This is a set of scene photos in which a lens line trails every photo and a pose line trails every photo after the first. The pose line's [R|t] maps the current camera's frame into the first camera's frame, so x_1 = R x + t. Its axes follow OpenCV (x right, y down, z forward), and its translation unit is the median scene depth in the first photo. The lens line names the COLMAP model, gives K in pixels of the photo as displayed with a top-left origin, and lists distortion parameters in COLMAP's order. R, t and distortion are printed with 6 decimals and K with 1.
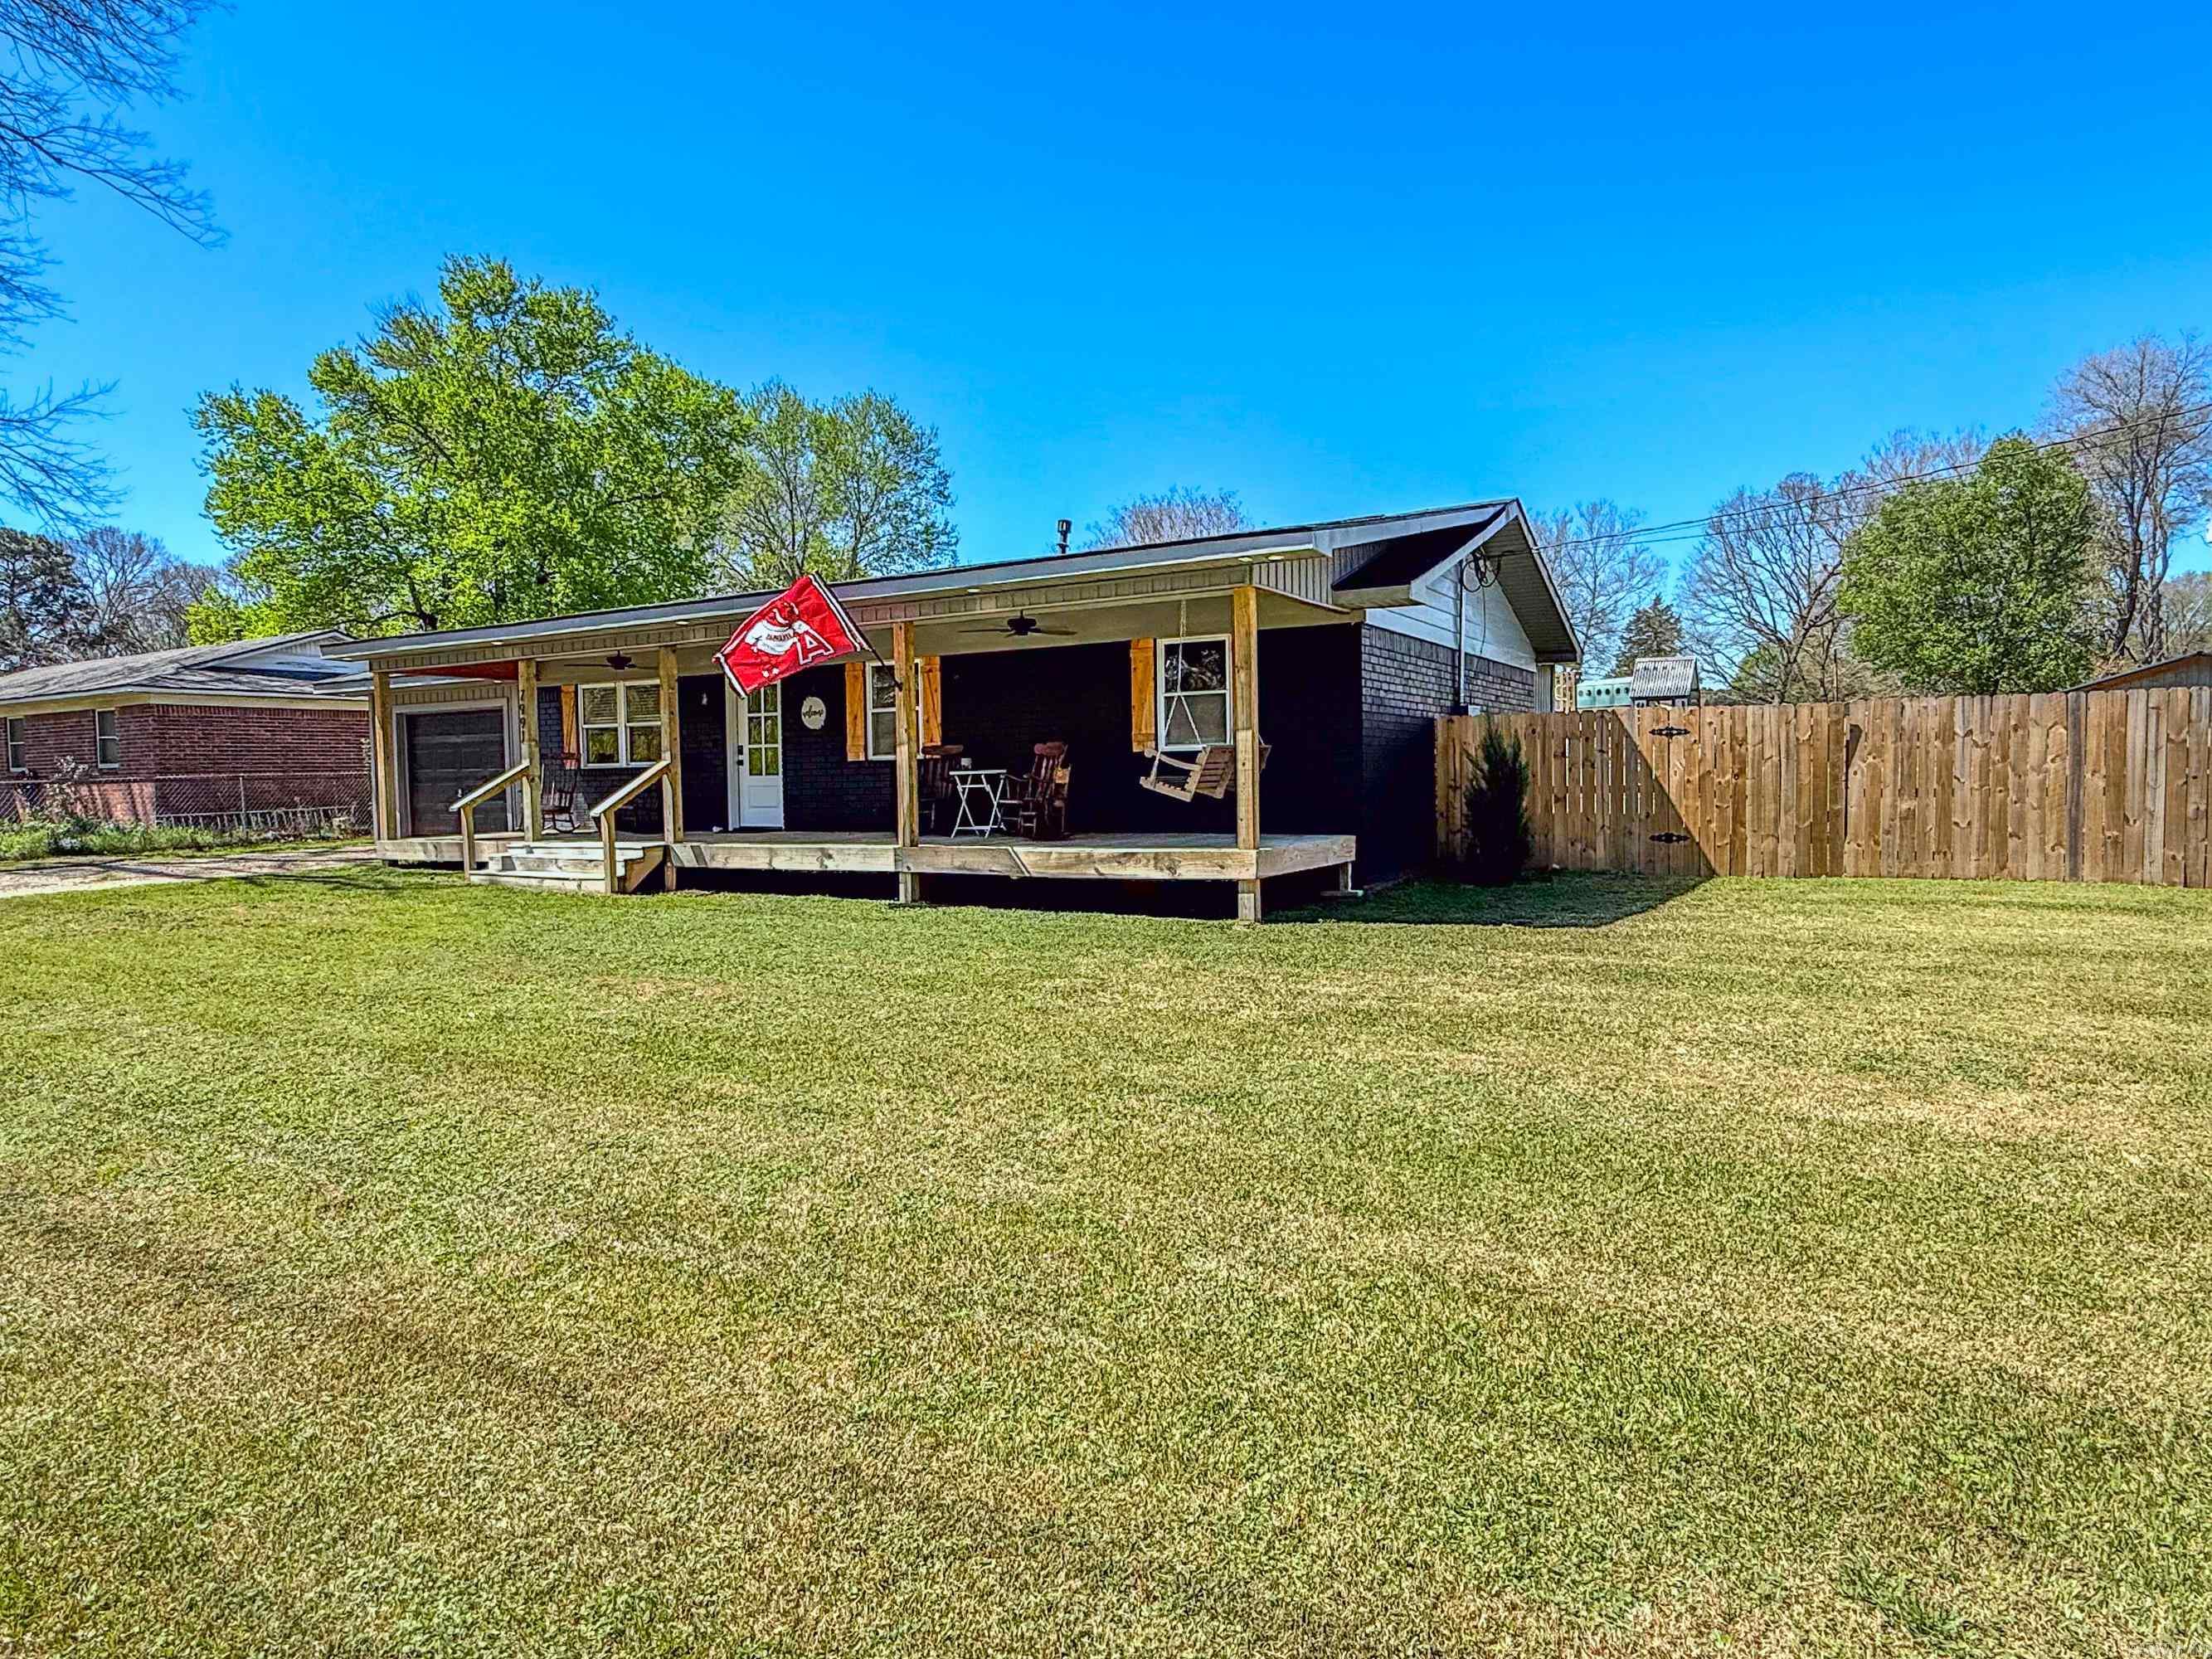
lens RADIAL K [[1268.3, 0, 1098.1], [0, 1268.3, 830.1], [0, 0, 1]] dist [-0.000194, 0.000355]
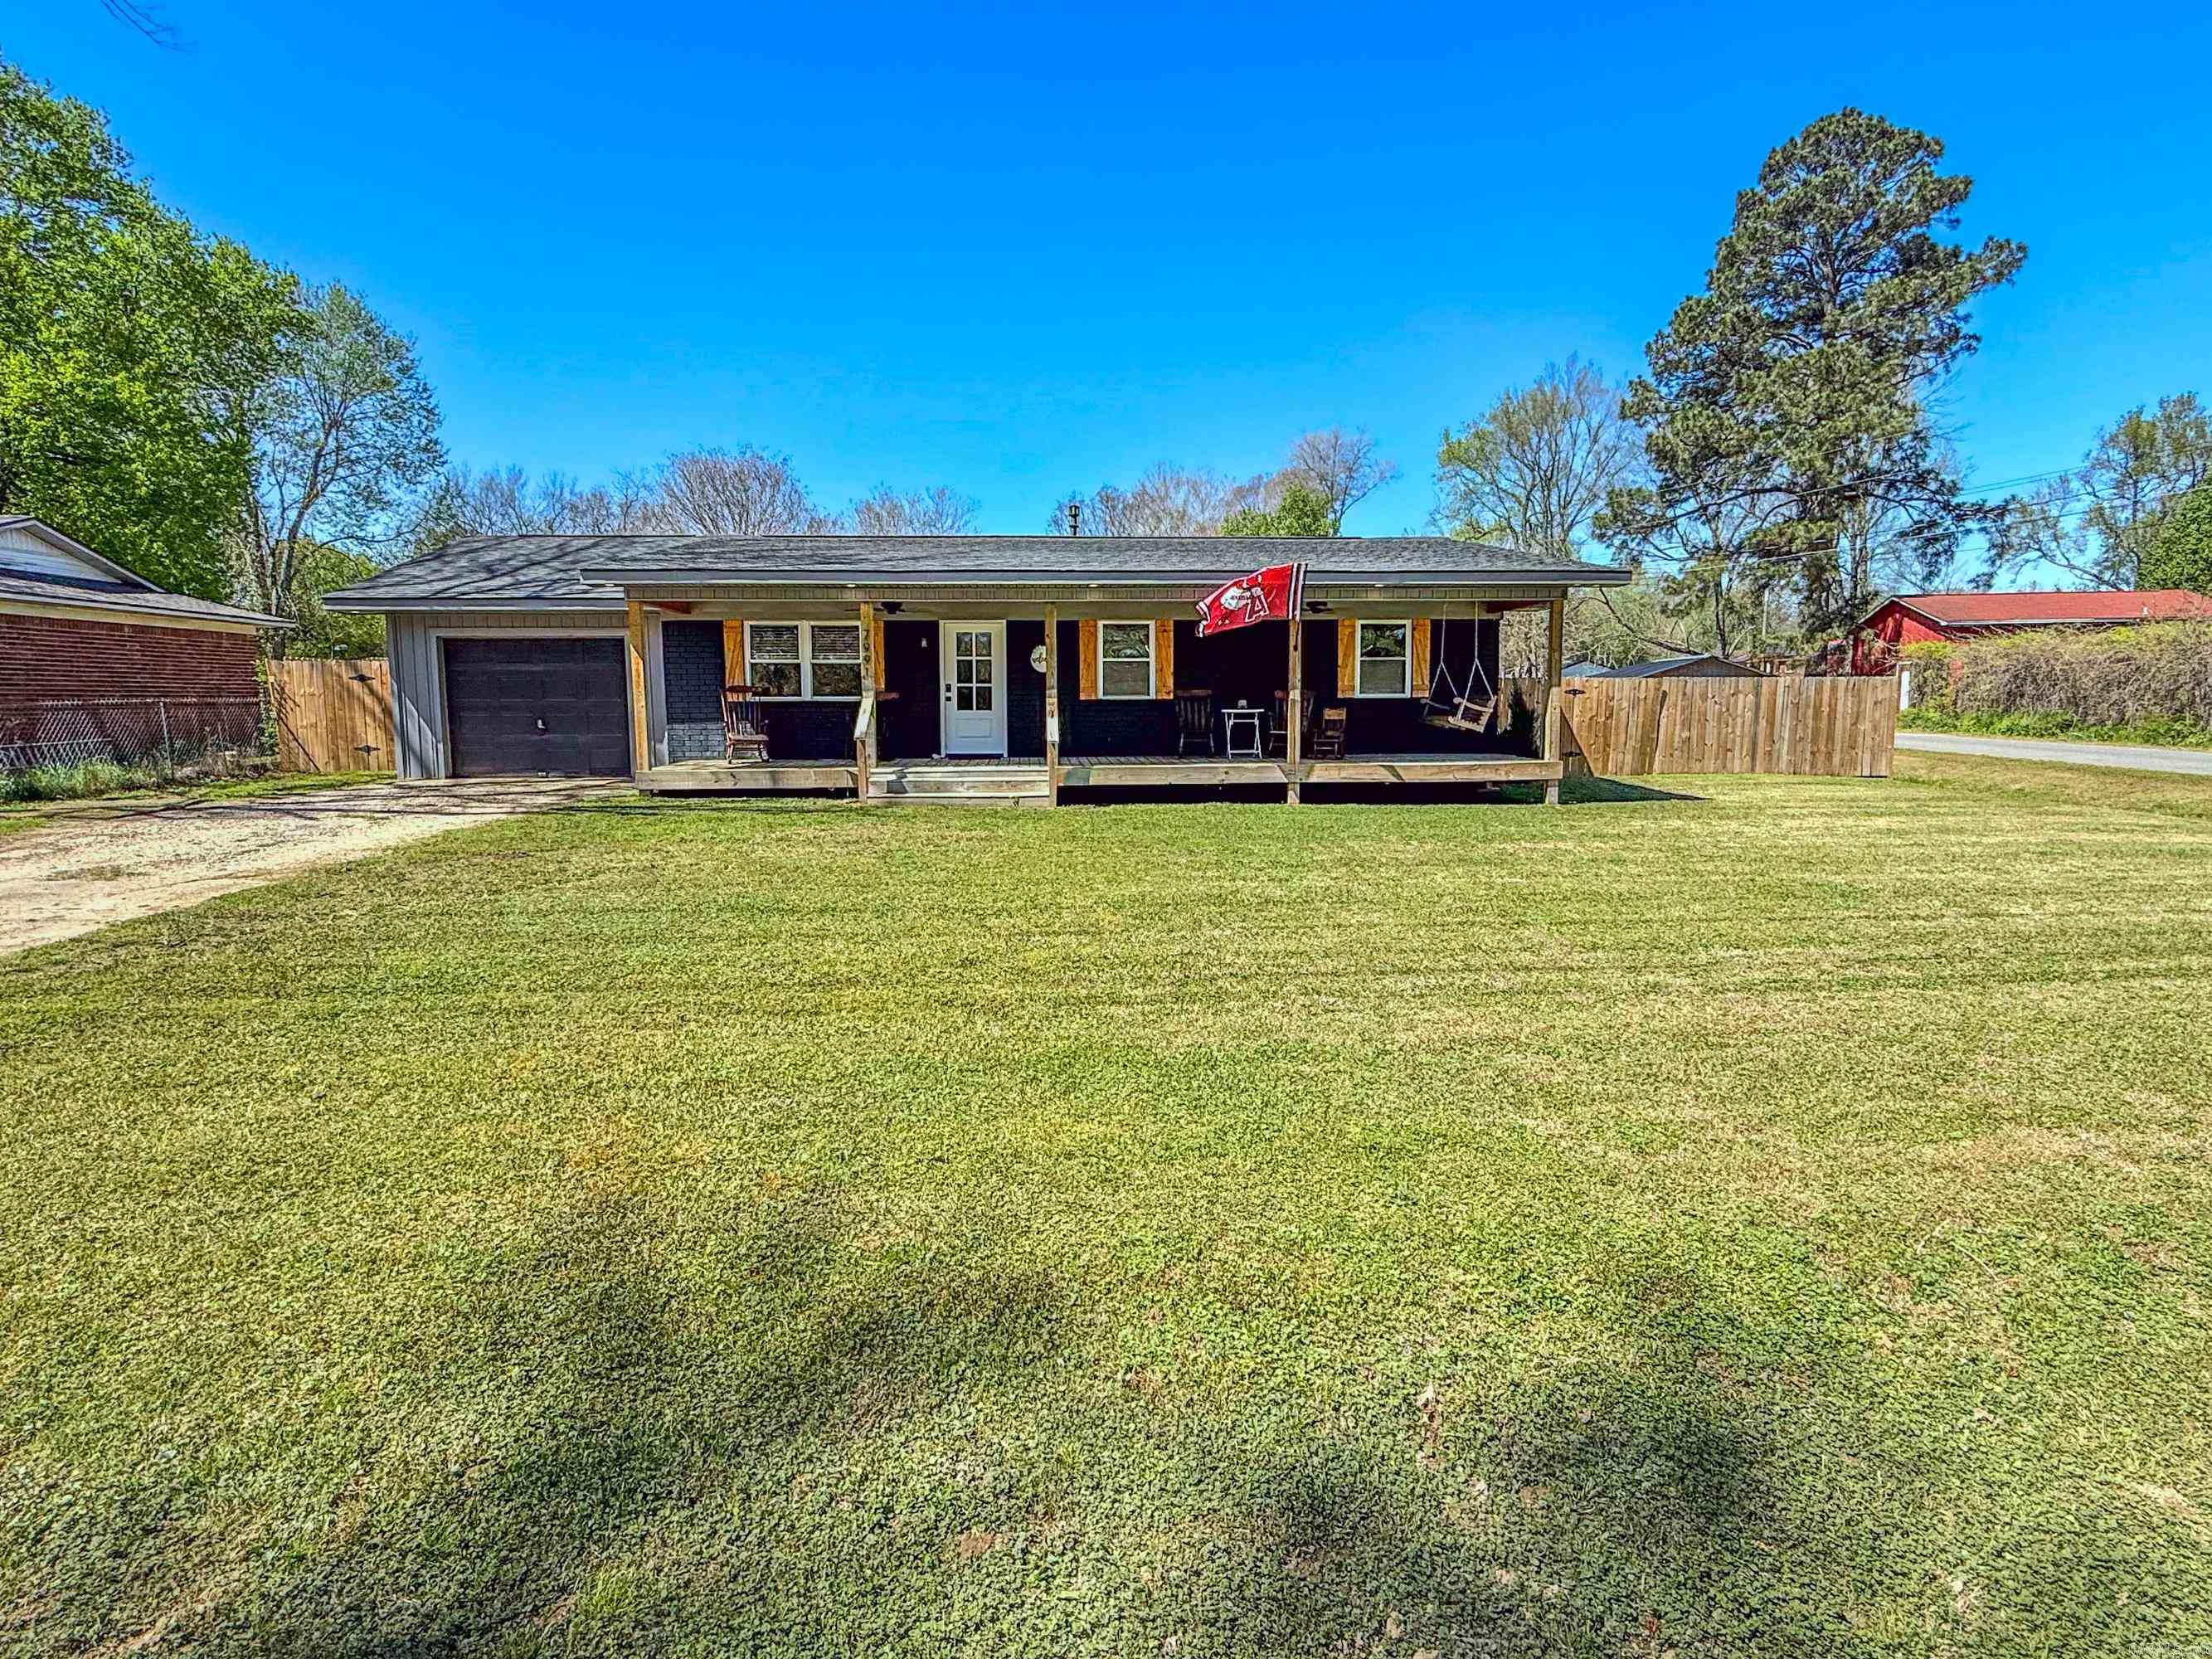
lens RADIAL K [[1155.5, 0, 1093.5], [0, 1155.5, 824.0], [0, 0, 1]] dist [0.001633, 0.001072]
pose [[0.835719, -0.041735, 0.547570, -0.852294], [0.012782, 0.998316, 0.056582, 0.003392], [-0.549009, -0.040288, 0.834845, 0.044974]]
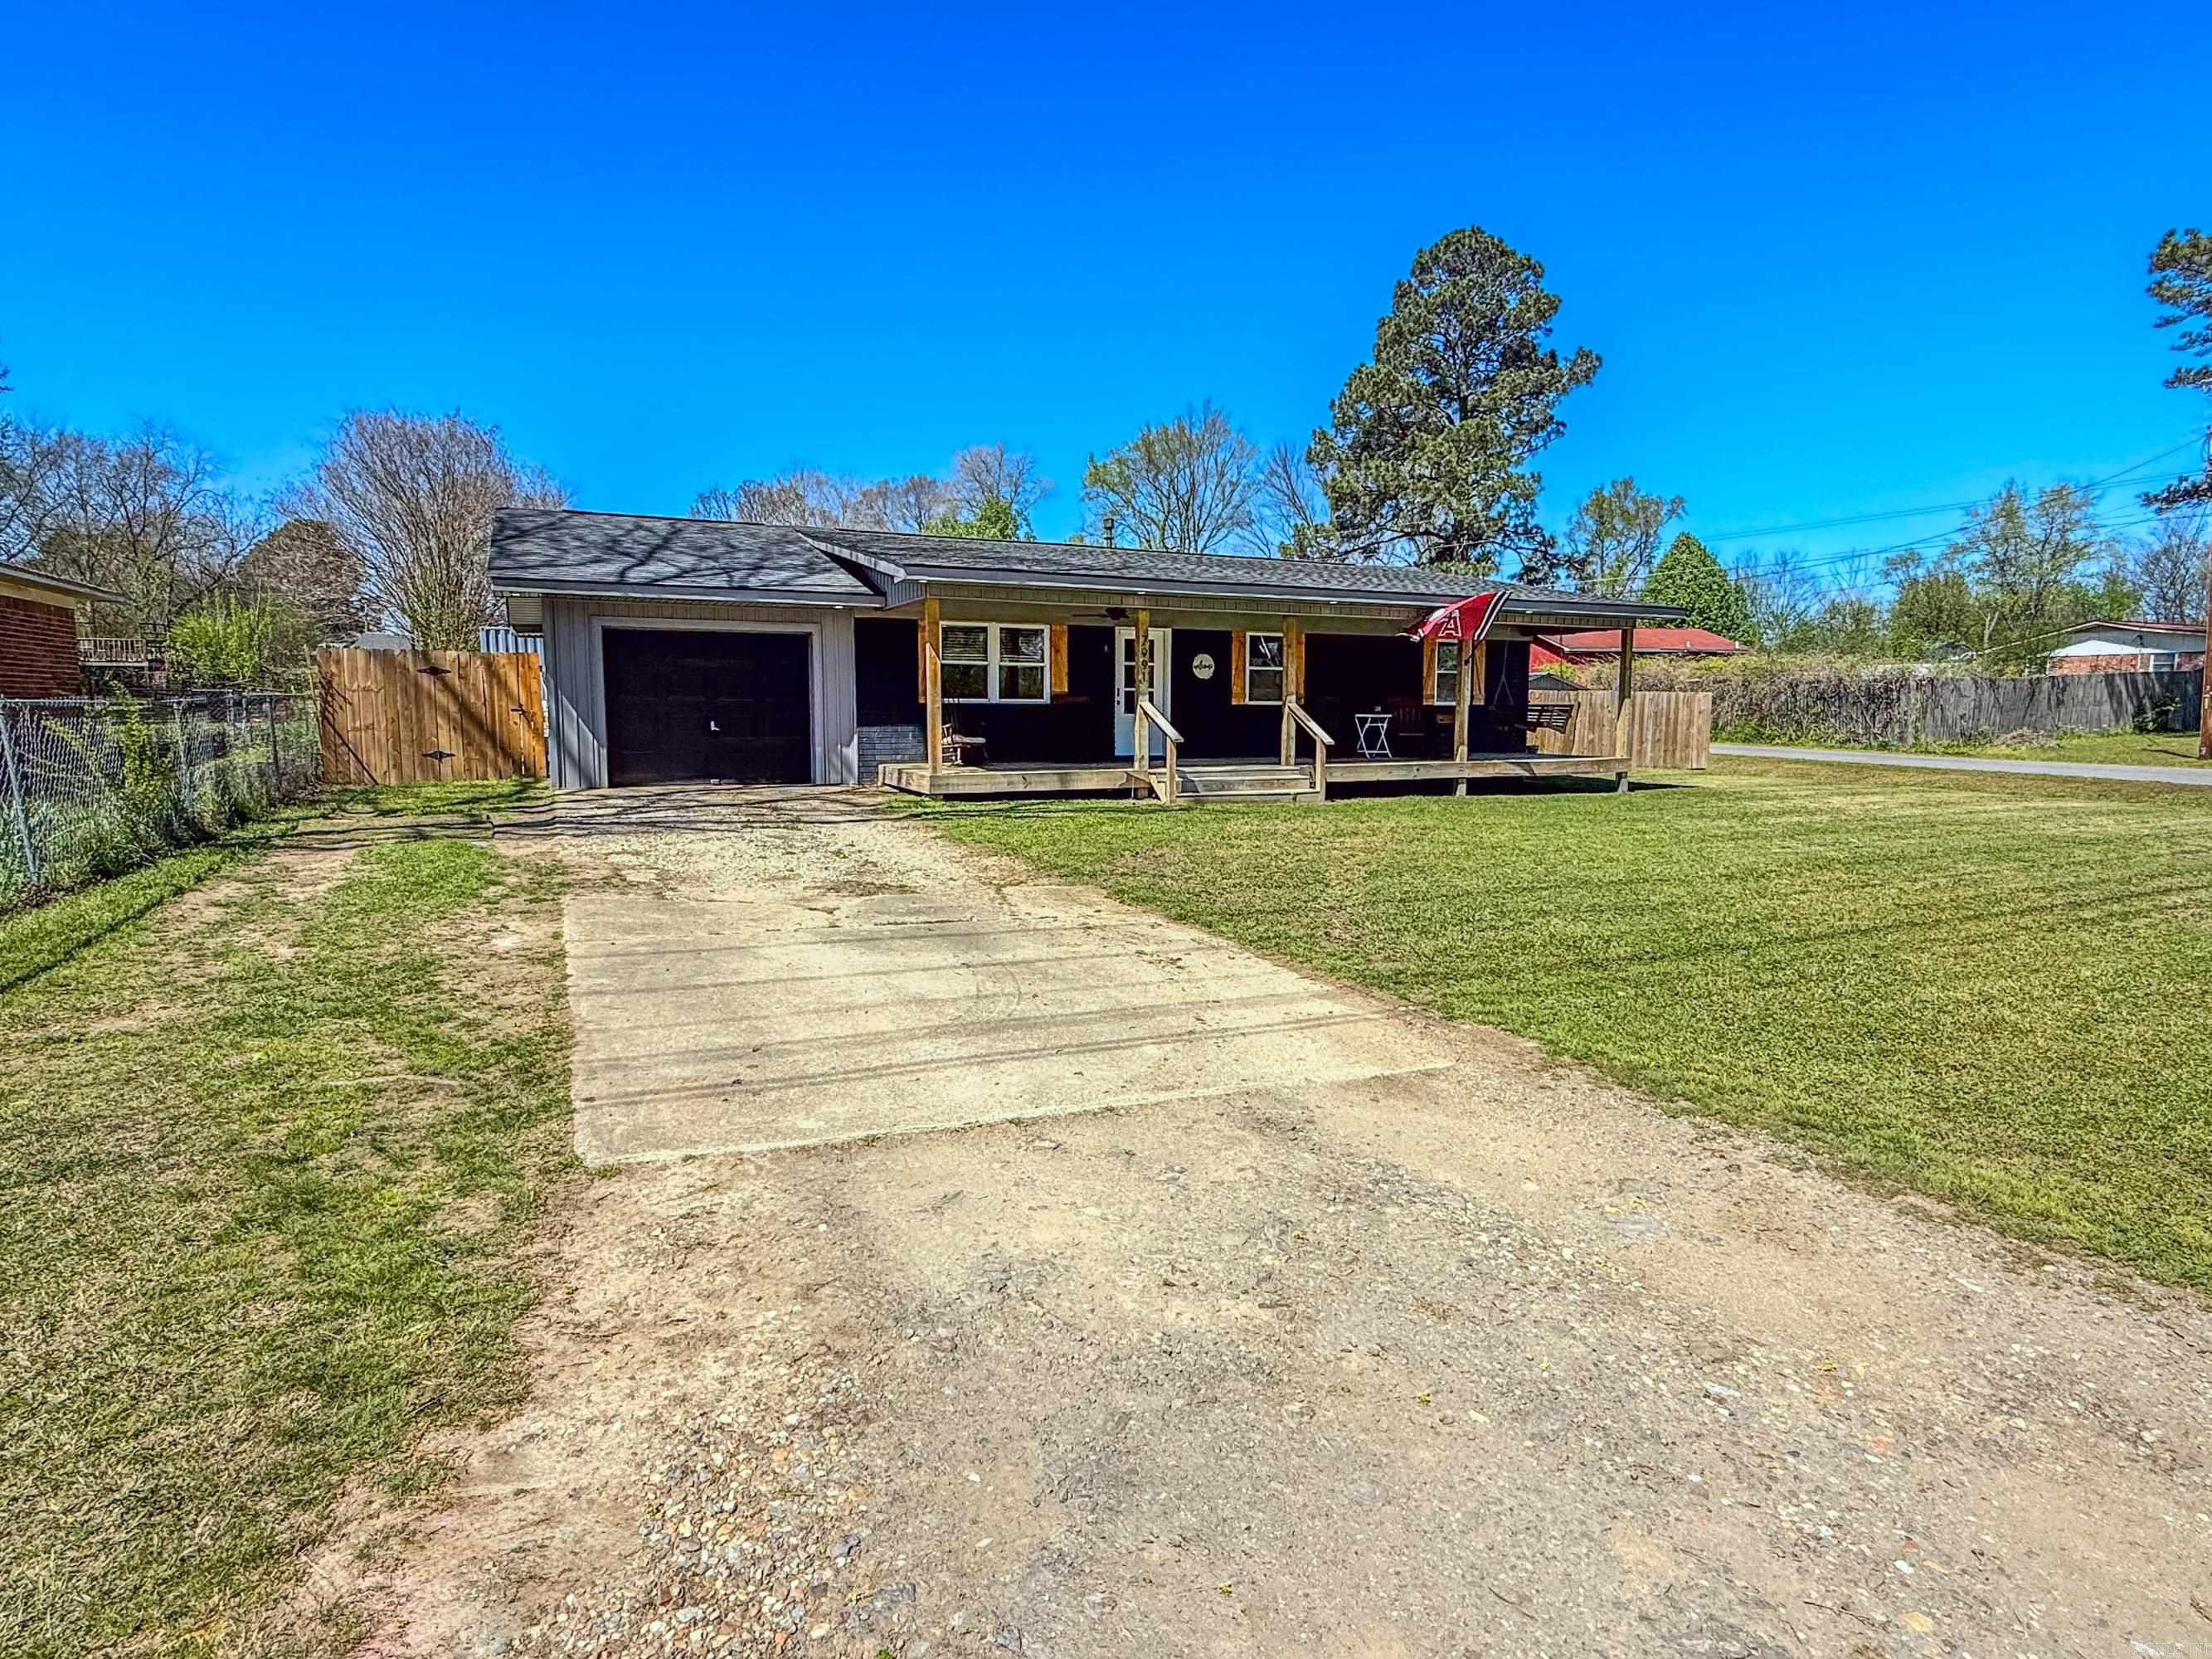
lens RADIAL K [[1155.5, 0, 1093.5], [0, 1155.5, 824.0], [0, 0, 1]] dist [0.001633, 0.001072]
pose [[0.574787, -0.060444, 0.816068, -1.350266], [0.020922, 0.998028, 0.059185, -0.004127], [-0.818035, -0.016945, 0.574918, 0.437082]]
